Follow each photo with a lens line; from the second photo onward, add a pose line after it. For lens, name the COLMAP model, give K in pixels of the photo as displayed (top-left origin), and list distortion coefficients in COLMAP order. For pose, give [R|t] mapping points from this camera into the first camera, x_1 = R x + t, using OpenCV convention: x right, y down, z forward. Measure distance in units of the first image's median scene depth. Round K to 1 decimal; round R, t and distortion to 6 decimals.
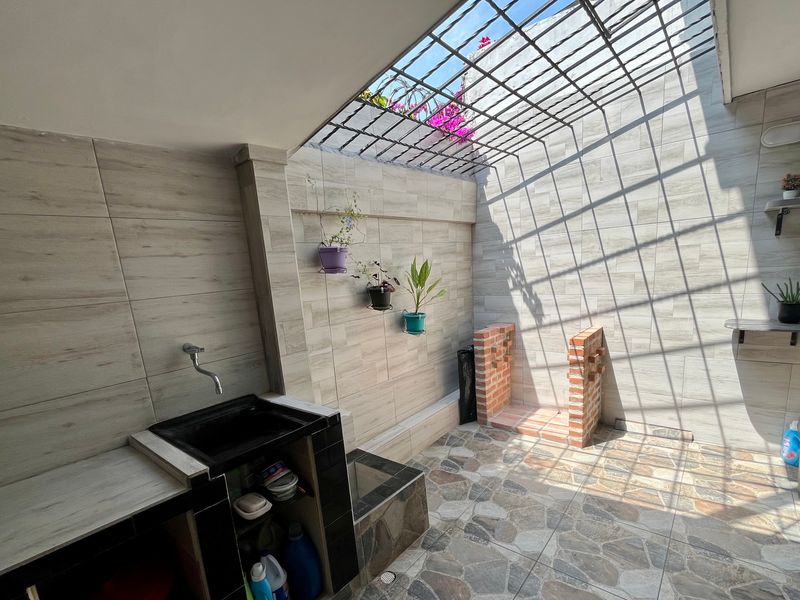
lens RADIAL K [[389.4, 0, 400.8], [0, 389.4, 350.0], [0, 0, 1]] dist [-0.000412, -0.000212]
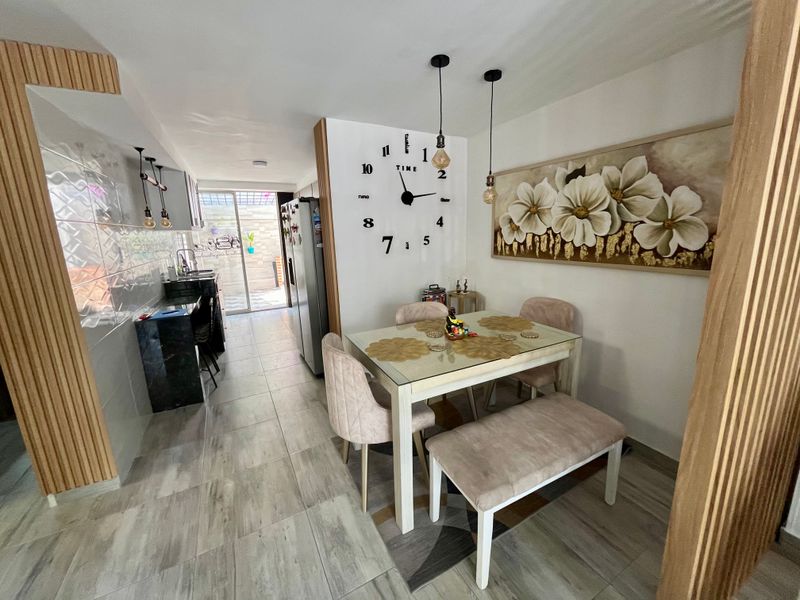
lens RADIAL K [[322.8, 0, 402.9], [0, 322.8, 299.0], [0, 0, 1]] dist [-0.000599, -0.000518]
pose [[0.925824, 0.124530, -0.356850, 2.258283], [-0.119014, 0.992185, 0.037468, 0.083929], [0.358728, 0.007782, 0.933410, -1.094611]]
